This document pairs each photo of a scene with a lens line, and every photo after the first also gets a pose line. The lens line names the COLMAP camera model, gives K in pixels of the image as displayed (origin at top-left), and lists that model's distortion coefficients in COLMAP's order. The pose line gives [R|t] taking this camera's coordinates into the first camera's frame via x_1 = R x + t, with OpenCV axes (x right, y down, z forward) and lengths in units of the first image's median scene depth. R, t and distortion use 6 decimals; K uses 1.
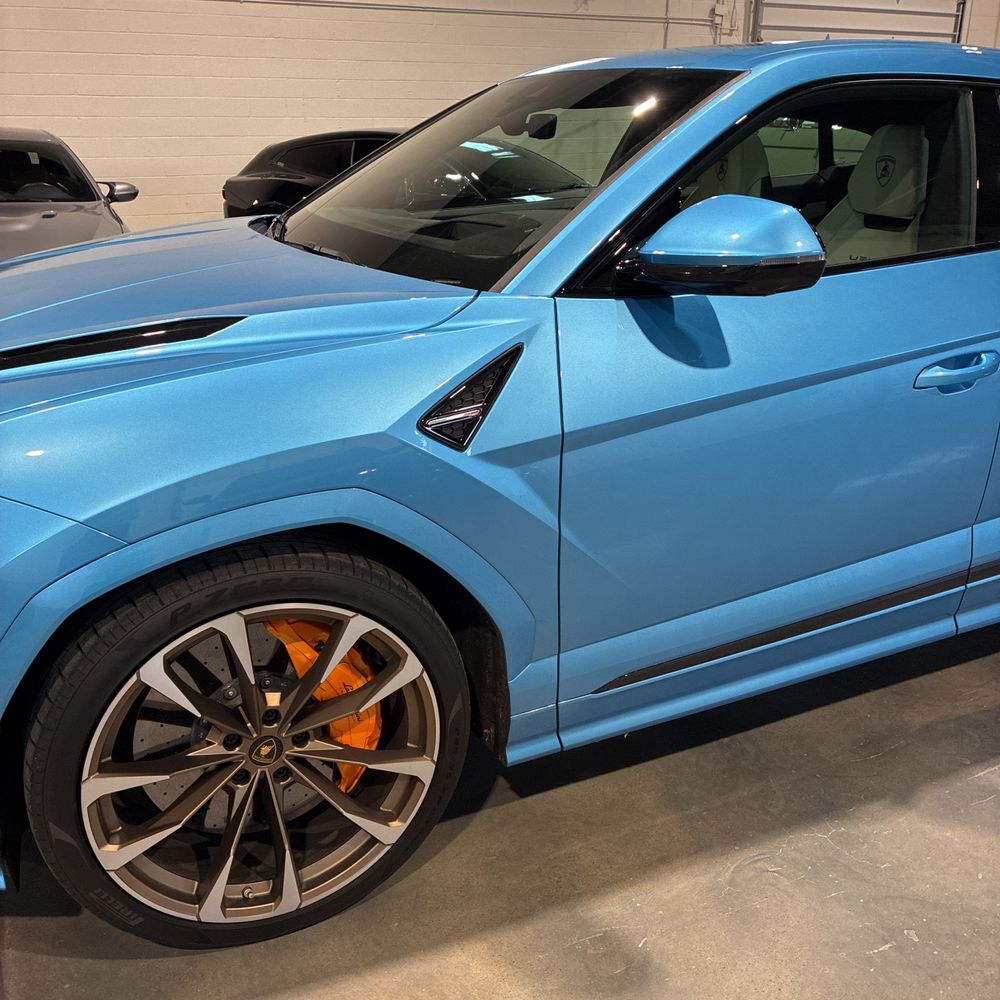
lens RADIAL K [[1014.0, 0, 505.0], [0, 1014.0, 496.3], [0, 0, 1]] dist [0.016984, 0.000000]
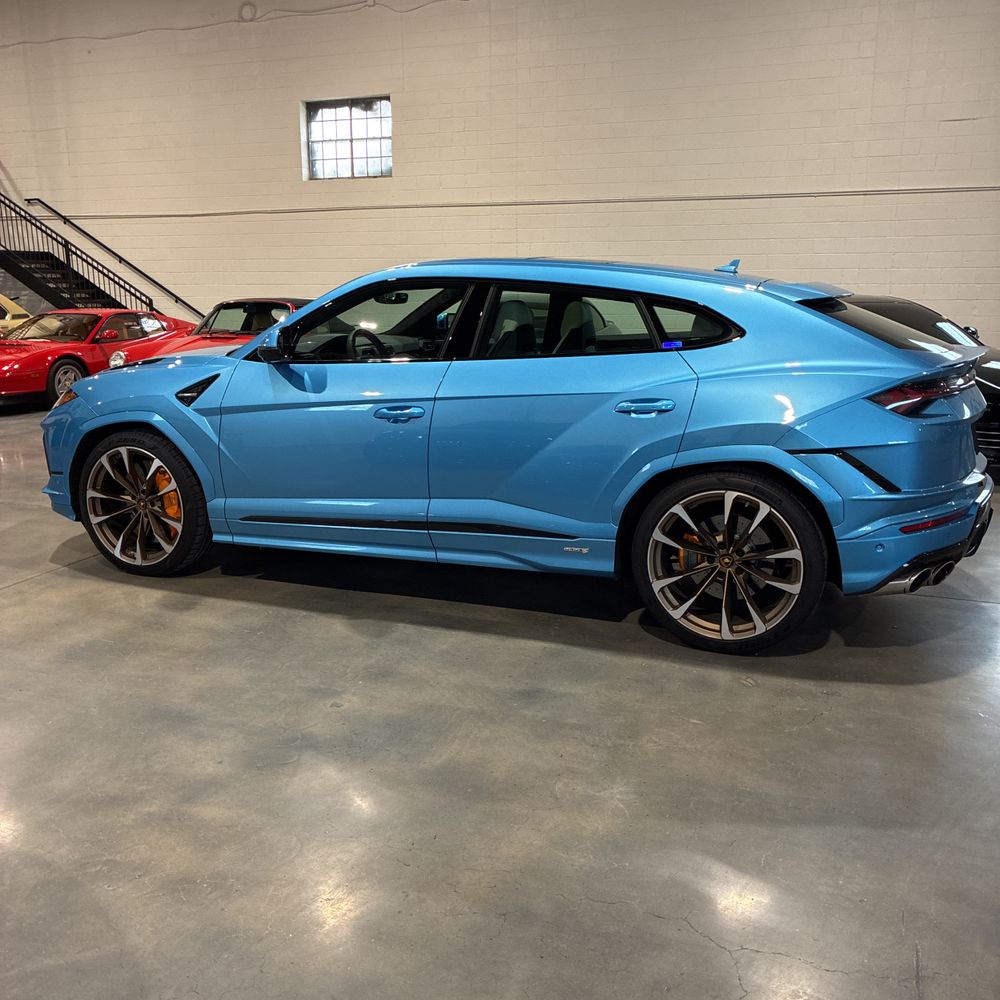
lens RADIAL K [[1014.0, 0, 485.8], [0, 1014.0, 512.8], [0, 0, 1]] dist [0.016984, 0.000000]
pose [[0.679629, 0.161239, -0.715616, 2.473569], [-0.249387, 0.968224, -0.018690, 0.083246], [0.689863, 0.191167, 0.698244, -0.334106]]
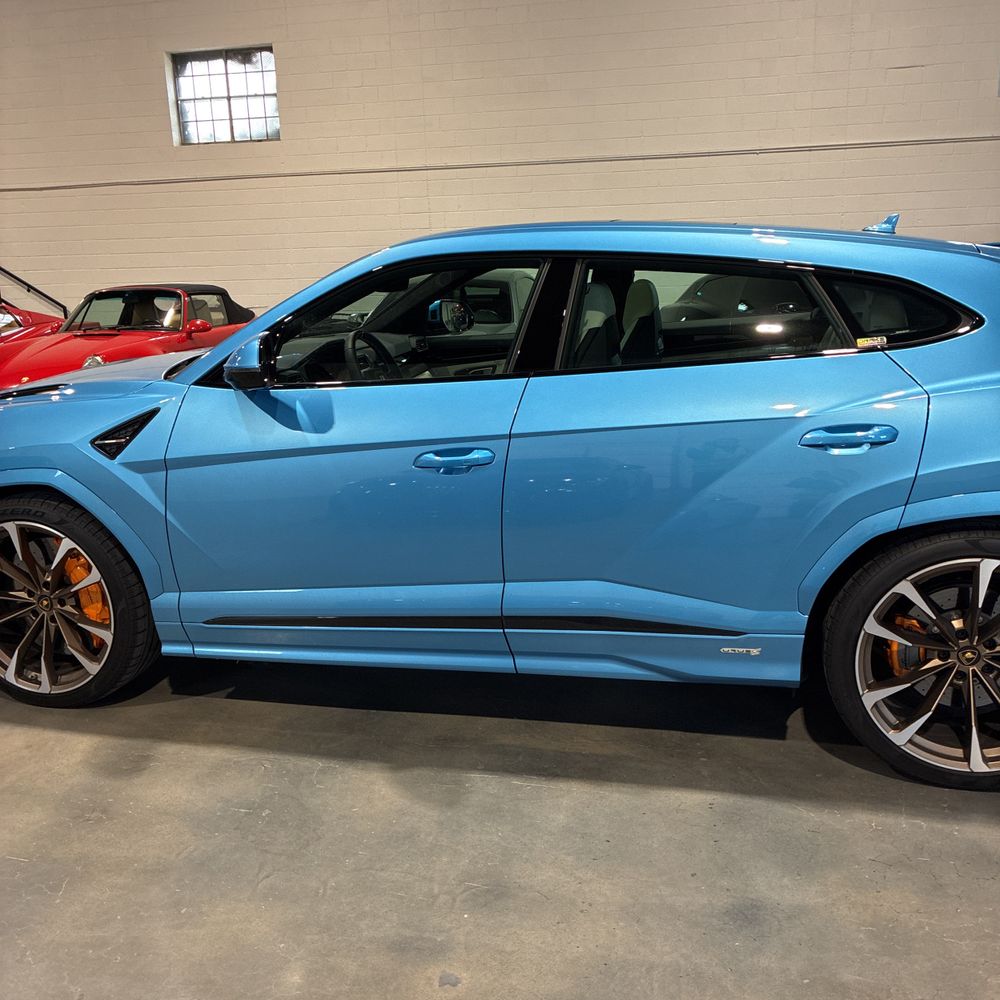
lens RADIAL K [[1014.0, 0, 496.6], [0, 1014.0, 508.1], [0, 0, 1]] dist [0.016984, 0.000000]
pose [[0.778629, 0.129441, -0.613989, 1.595355], [-0.185564, 0.982226, -0.028251, -0.033867], [0.599419, 0.135931, 0.788809, -0.043270]]
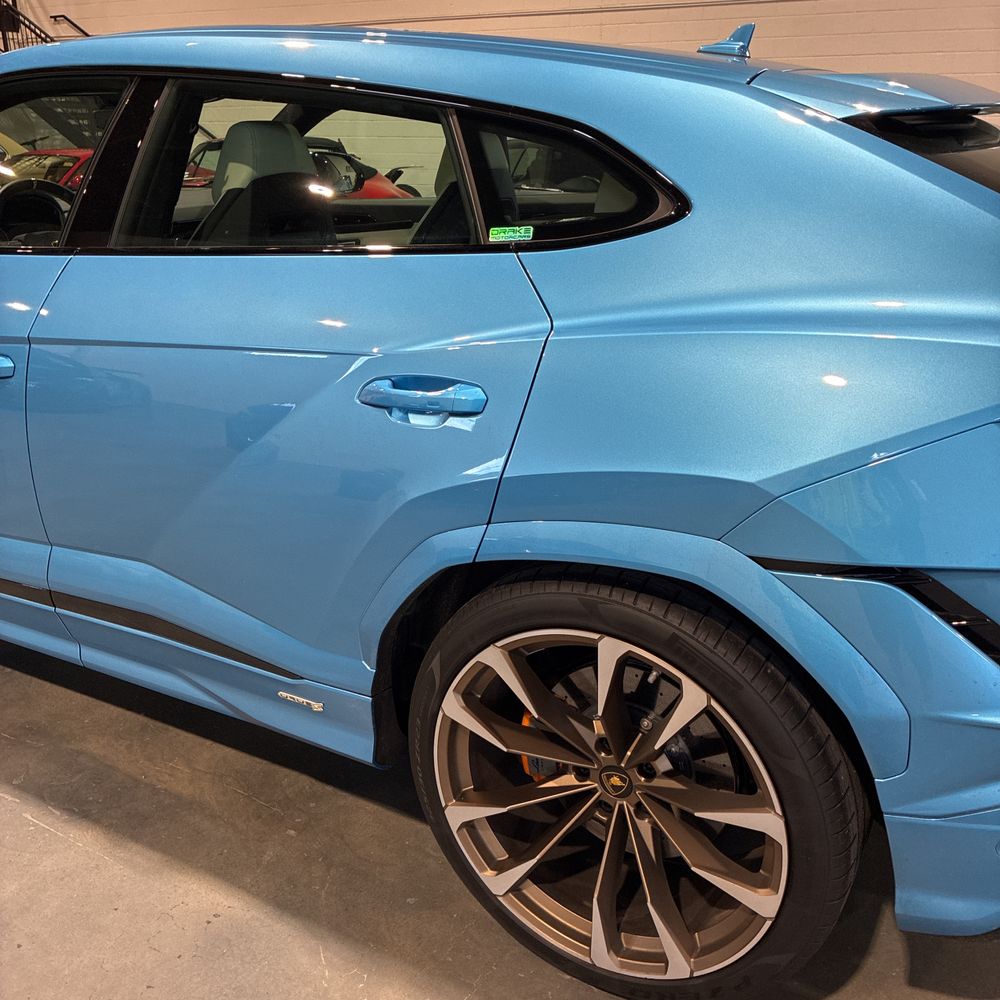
lens RADIAL K [[1014.0, 0, 492.7], [0, 1014.0, 500.8], [0, 0, 1]] dist [0.016984, 0.000000]
pose [[0.566839, 0.286047, -0.772574, 1.809393], [-0.281153, 0.948652, 0.144957, -0.334903], [0.774369, 0.135044, 0.618155, 0.950897]]
